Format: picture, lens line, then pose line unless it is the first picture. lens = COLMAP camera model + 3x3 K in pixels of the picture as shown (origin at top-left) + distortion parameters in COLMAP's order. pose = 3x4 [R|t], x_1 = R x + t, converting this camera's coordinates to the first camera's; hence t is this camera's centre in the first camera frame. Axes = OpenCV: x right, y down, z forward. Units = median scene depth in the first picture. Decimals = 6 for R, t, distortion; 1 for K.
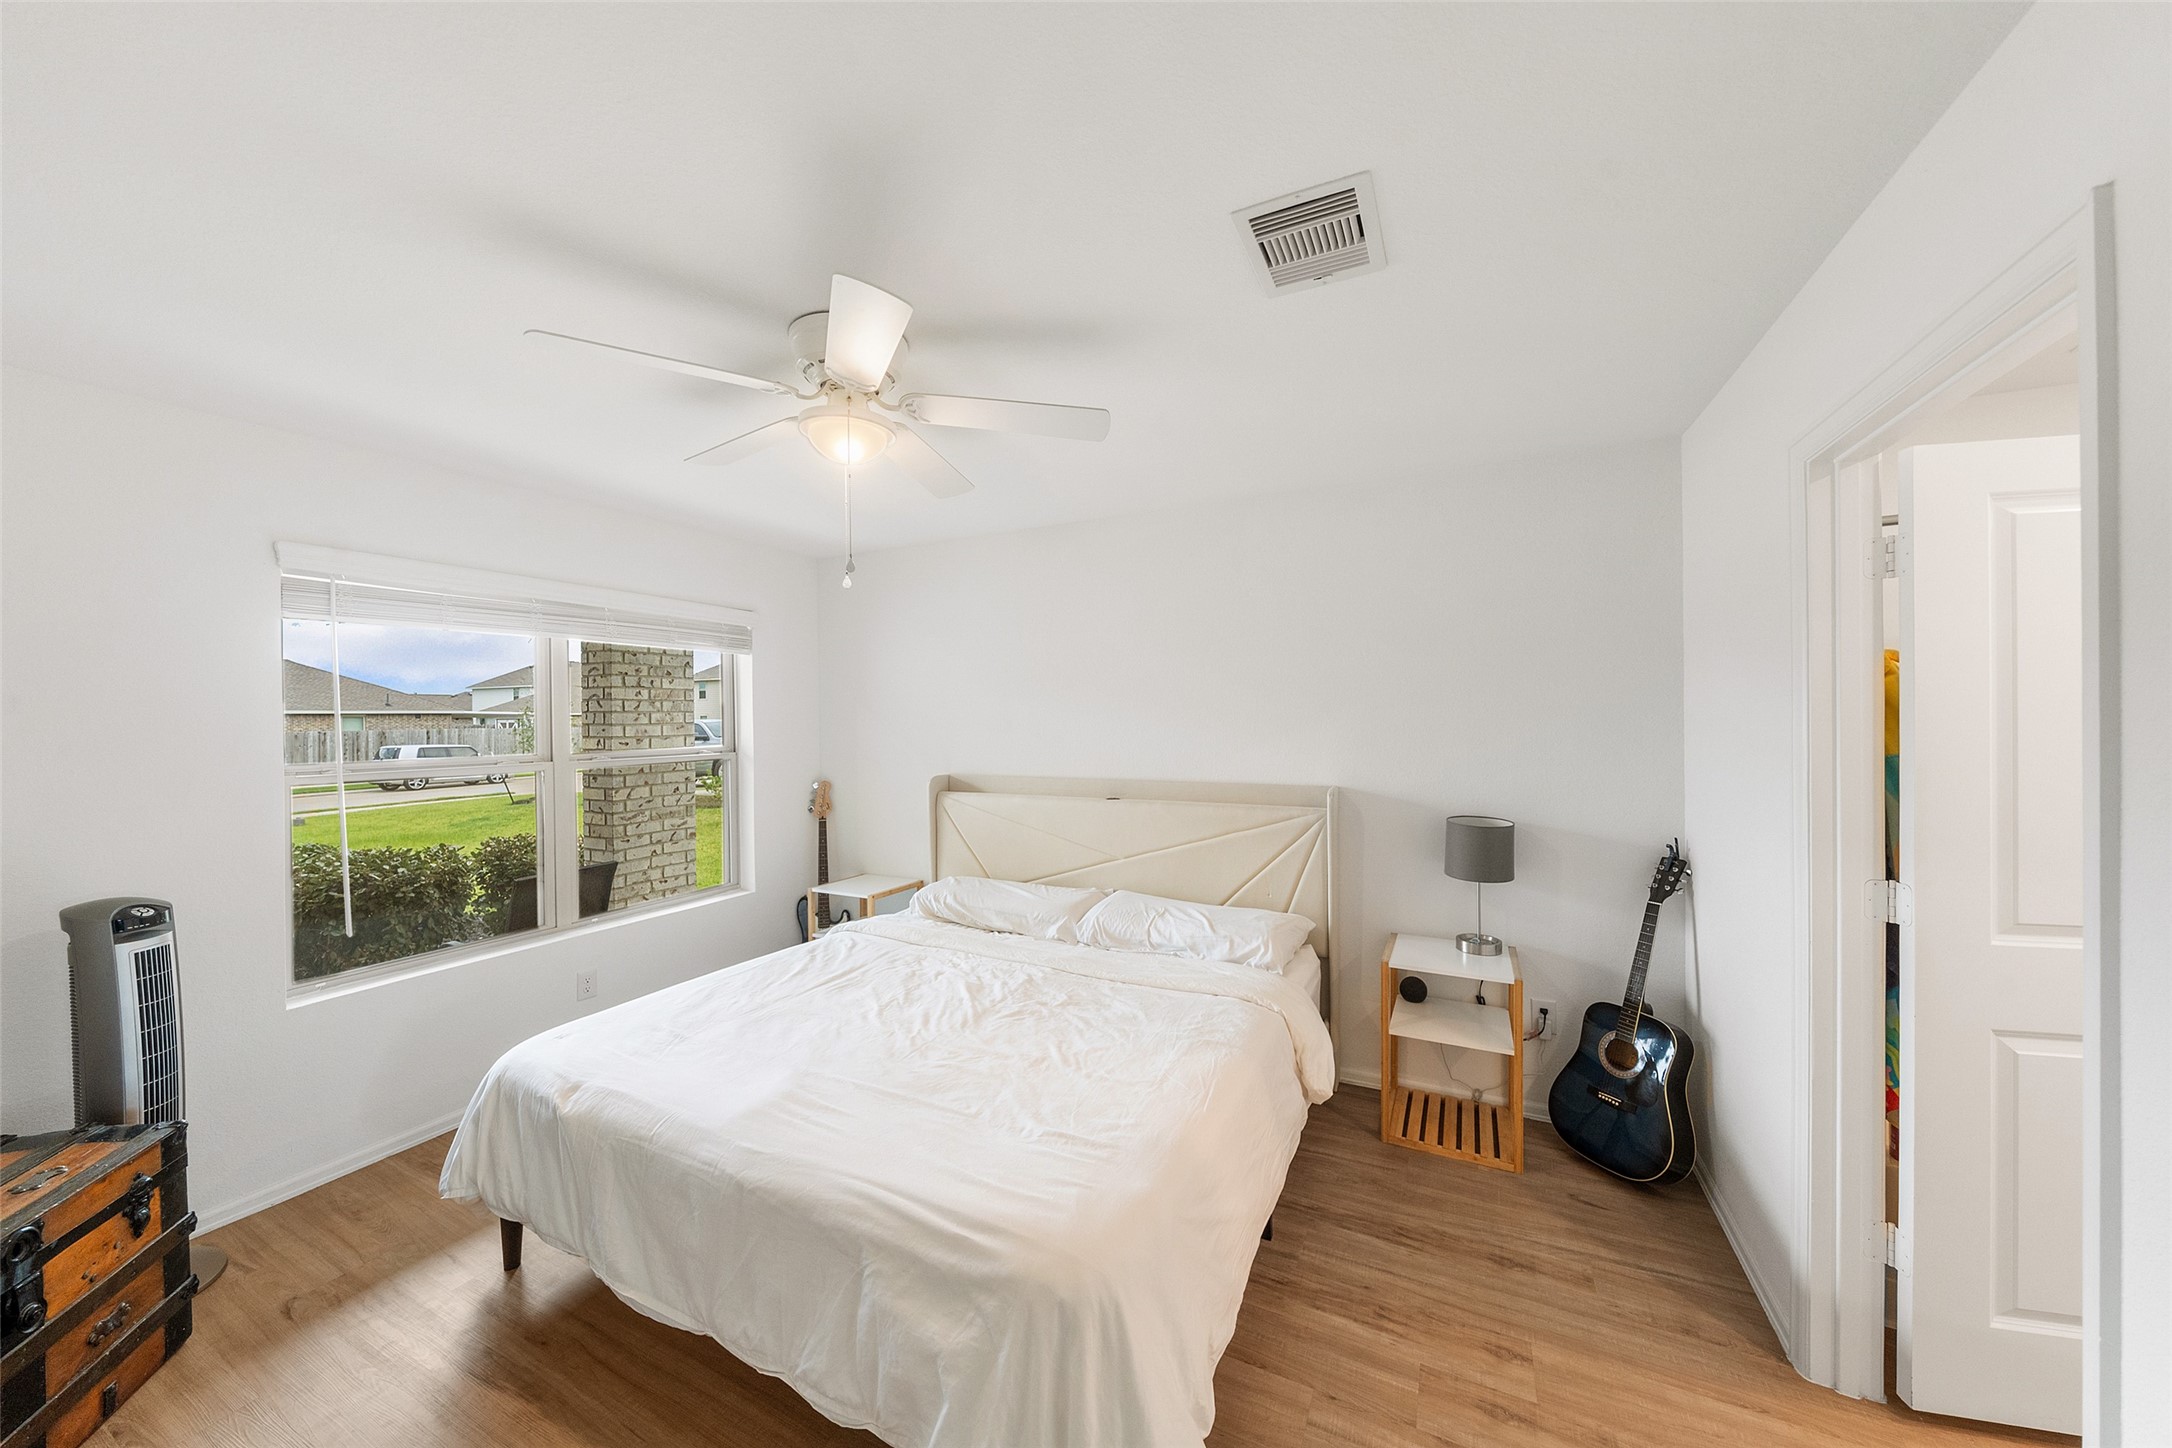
lens RADIAL K [[752.0, 0, 1075.2], [0, 752.0, 721.2], [0, 0, 1]] dist [-0.003640, 0.000481]
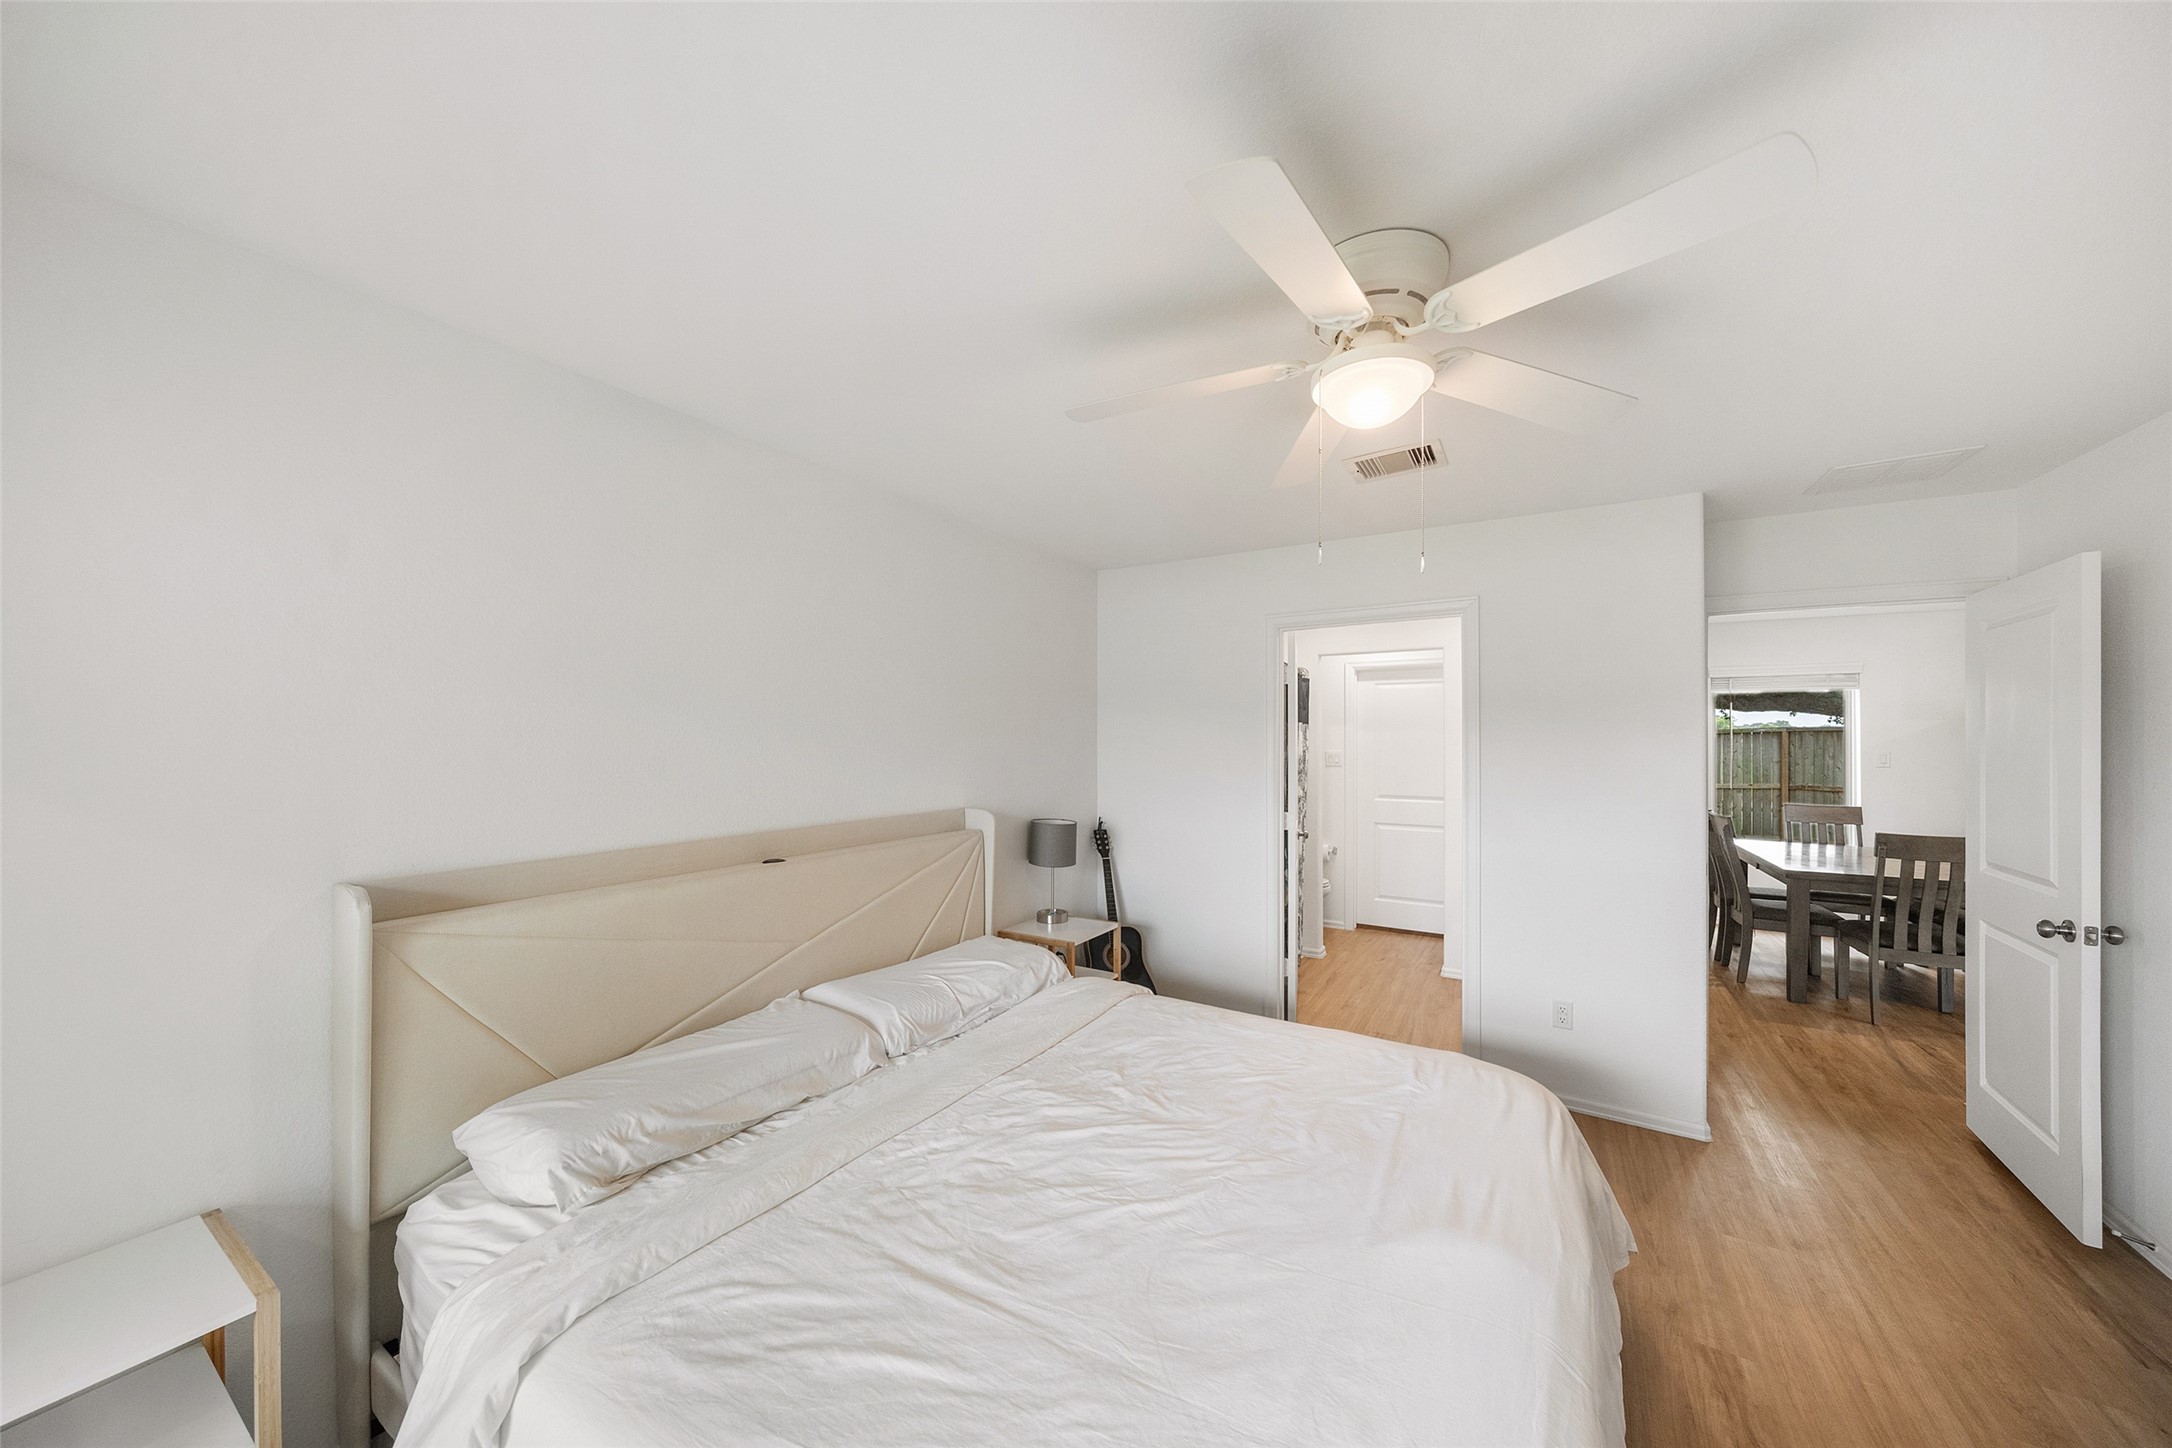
lens RADIAL K [[752.0, 0, 1078.5], [0, 752.0, 740.9], [0, 0, 1]] dist [-0.003640, 0.000481]
pose [[0.070866, 0.005865, 0.997469, -0.832895], [0.003902, 0.999973, -0.006157, 0.001157], [-0.997478, 0.004328, 0.070842, 0.935687]]
